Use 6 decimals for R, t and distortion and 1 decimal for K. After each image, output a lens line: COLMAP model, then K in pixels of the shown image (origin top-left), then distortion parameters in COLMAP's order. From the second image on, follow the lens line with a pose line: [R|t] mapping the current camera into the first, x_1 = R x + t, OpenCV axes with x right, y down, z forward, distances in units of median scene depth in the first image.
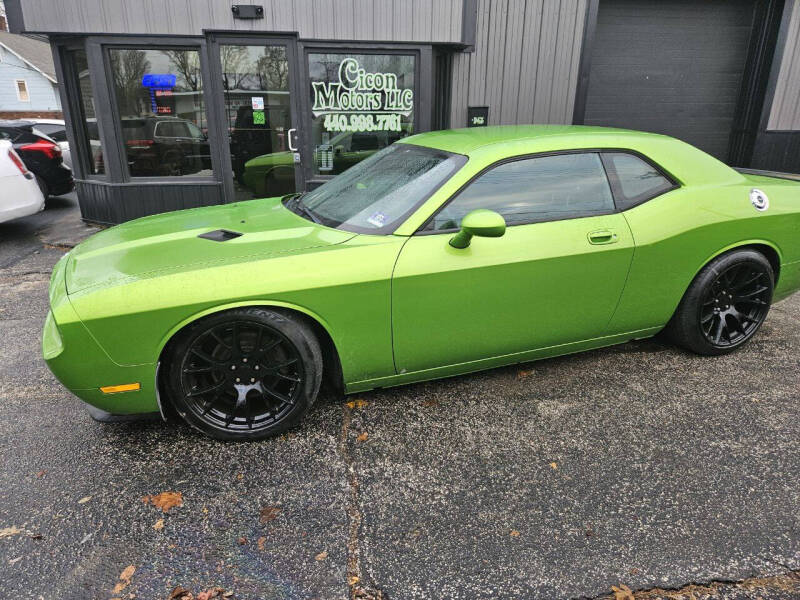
lens RADIAL K [[536.5, 0, 392.3], [0, 536.5, 305.4], [0, 0, 1]] dist [0.069775, -0.060656]
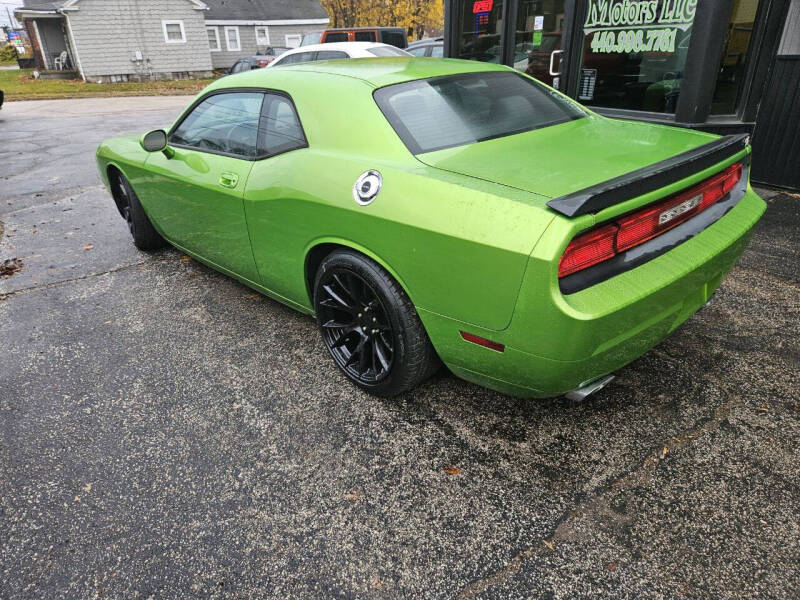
lens RADIAL K [[536.5, 0, 387.8], [0, 536.5, 298.8], [0, 0, 1]] dist [0.069775, -0.060656]
pose [[0.394014, 0.384584, -0.834774, 0.829092], [-0.271572, 0.916409, 0.294011, -0.173974], [0.878067, 0.110856, 0.465520, 0.472920]]
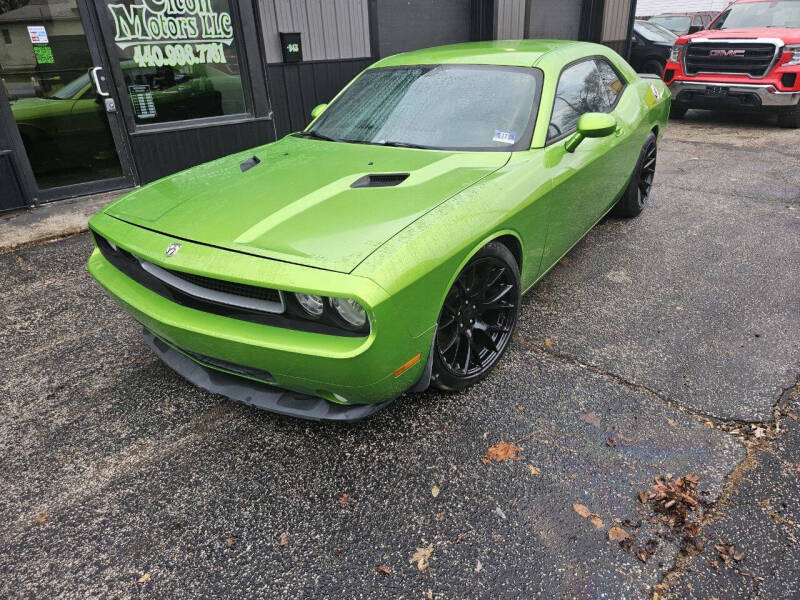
lens RADIAL K [[536.5, 0, 401.6], [0, 536.5, 302.5], [0, 0, 1]] dist [0.069775, -0.060656]
pose [[0.806852, -0.285952, 0.516935, -0.434413], [0.233792, 0.958164, 0.165114, -0.041167], [-0.542523, -0.012367, 0.839950, 0.135781]]
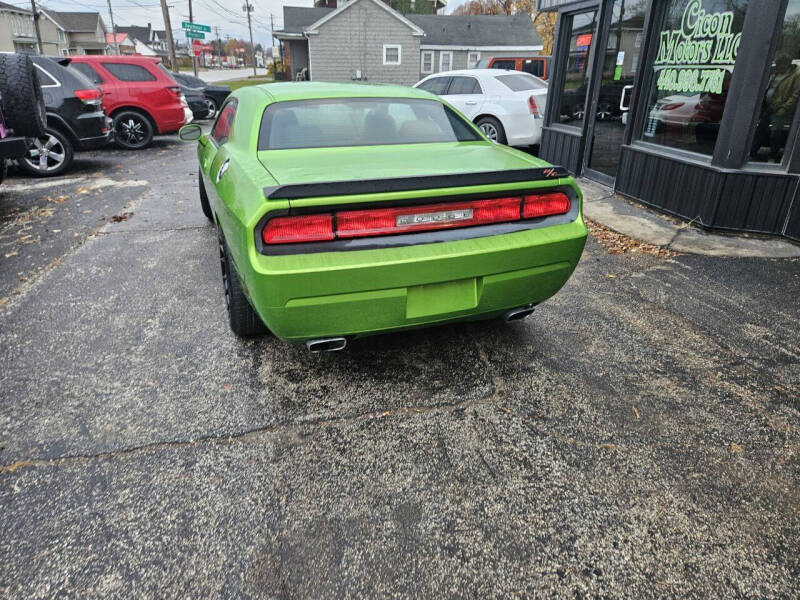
lens RADIAL K [[536.5, 0, 397.1], [0, 536.5, 292.7], [0, 0, 1]] dist [0.069775, -0.060656]
pose [[0.025193, 0.384454, -0.922800, 1.029325], [-0.335545, 0.872793, 0.354460, -0.281398], [0.941687, 0.300711, 0.150990, 0.777240]]
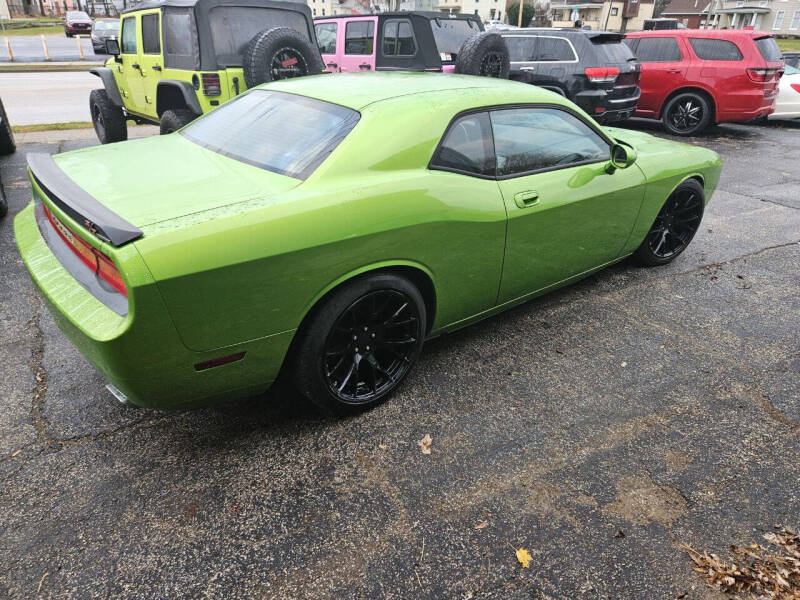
lens RADIAL K [[536.5, 0, 398.6], [0, 536.5, 298.8], [0, 0, 1]] dist [0.069775, -0.060656]
pose [[-0.936313, 0.144647, -0.319994, 0.426623], [-0.129924, 0.703880, 0.698336, -0.491886], [0.326249, 0.695436, -0.640258, 1.297496]]
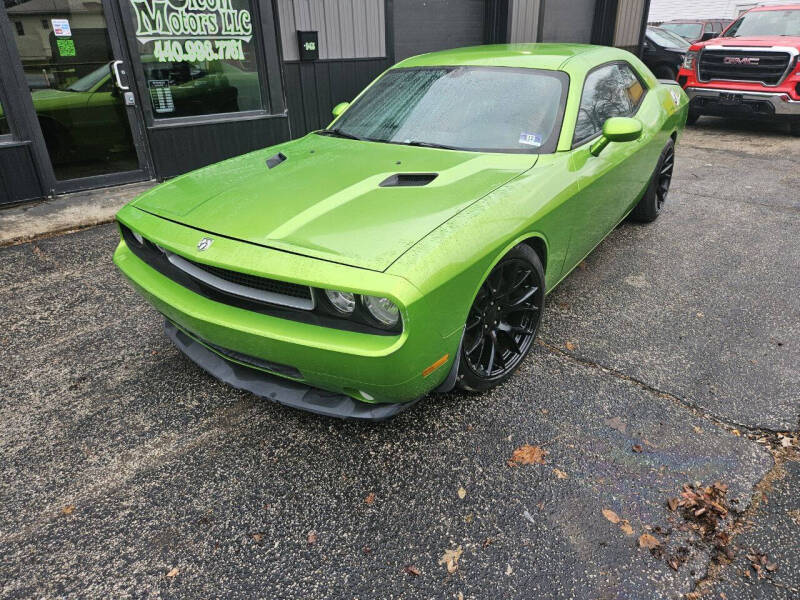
lens RADIAL K [[536.5, 0, 400.8], [0, 536.5, 295.7], [0, 0, 1]] dist [0.069775, -0.060656]
pose [[0.815835, -0.260703, 0.516185, -0.451480], [0.211010, 0.965274, 0.154015, -0.046202], [-0.538412, -0.016730, 0.842516, 0.147158]]
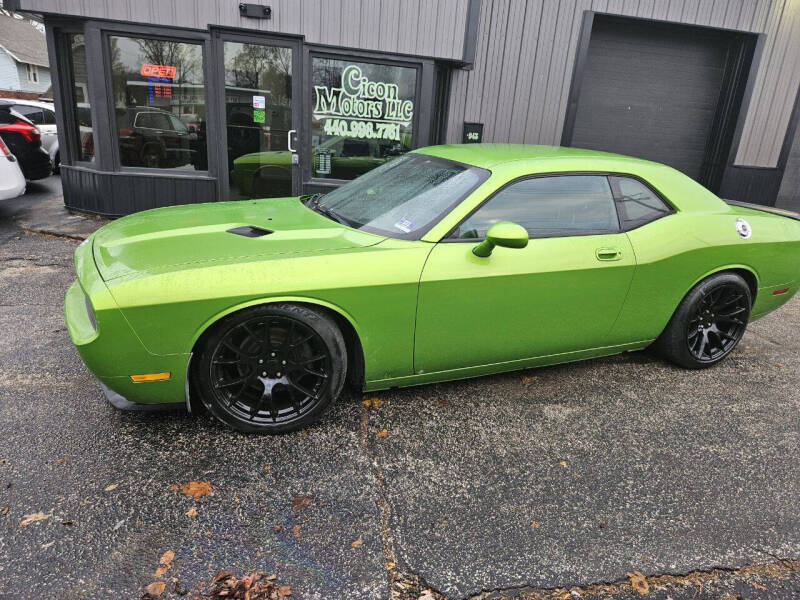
lens RADIAL K [[536.5, 0, 409.1], [0, 536.5, 305.5], [0, 0, 1]] dist [0.069775, -0.060656]
pose [[0.994867, 0.047539, 0.089330, -0.057127], [-0.046210, 0.998789, -0.016897, 0.007229], [-0.090025, 0.012683, 0.995859, -0.020267]]
